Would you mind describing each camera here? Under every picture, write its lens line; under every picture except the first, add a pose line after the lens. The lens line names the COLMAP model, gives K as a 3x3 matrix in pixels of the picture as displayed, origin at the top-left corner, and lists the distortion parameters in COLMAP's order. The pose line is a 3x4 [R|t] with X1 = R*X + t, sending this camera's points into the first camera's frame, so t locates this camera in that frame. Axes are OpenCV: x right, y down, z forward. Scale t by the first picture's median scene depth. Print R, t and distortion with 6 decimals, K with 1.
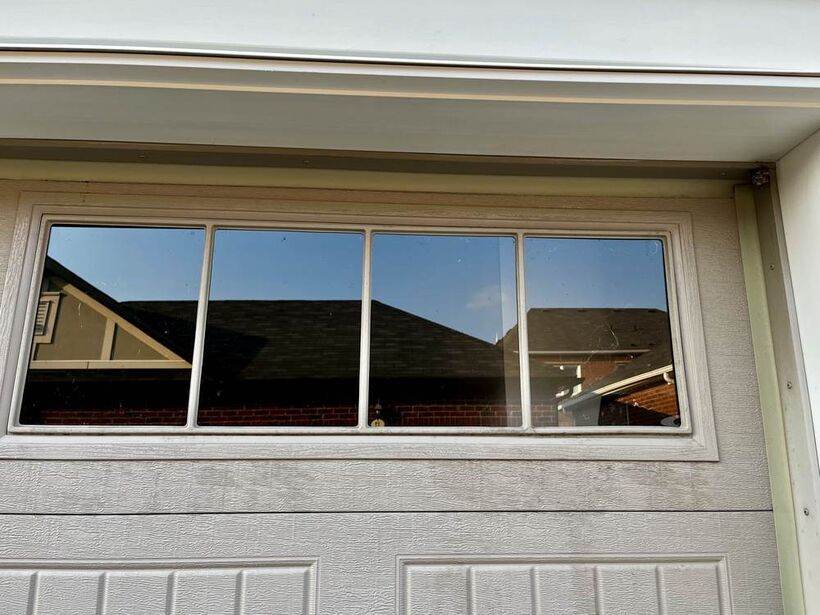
lens RADIAL K [[315.2, 0, 441.2], [0, 315.2, 344.0], [0, 0, 1]] dist [0.019348, -0.008063]
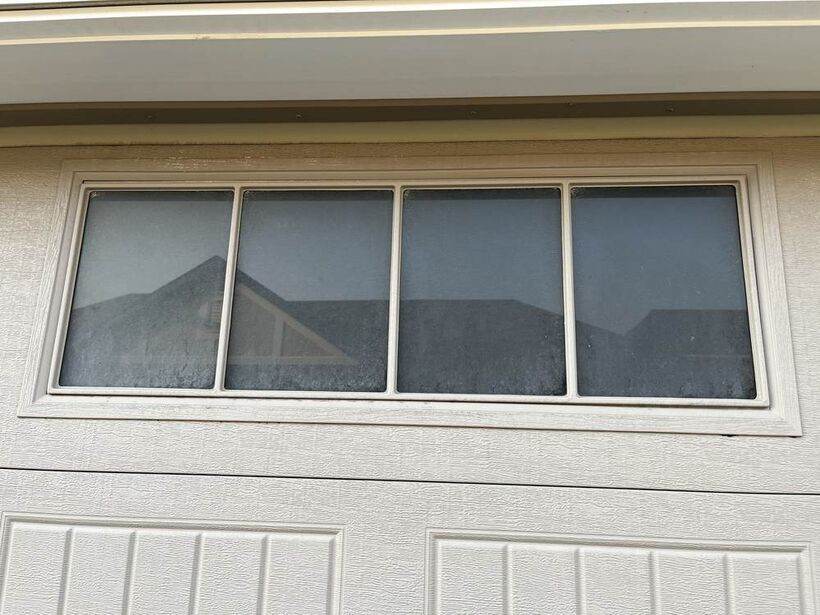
lens RADIAL K [[336.4, 0, 410.0], [0, 336.4, 307.5], [0, 0, 1]] dist [0.000981, -0.000652]
pose [[0.996448, -0.006232, -0.083985, -0.143736], [0.006742, 0.999960, 0.005798, -0.001566], [0.083945, -0.006344, 0.996450, -0.004658]]
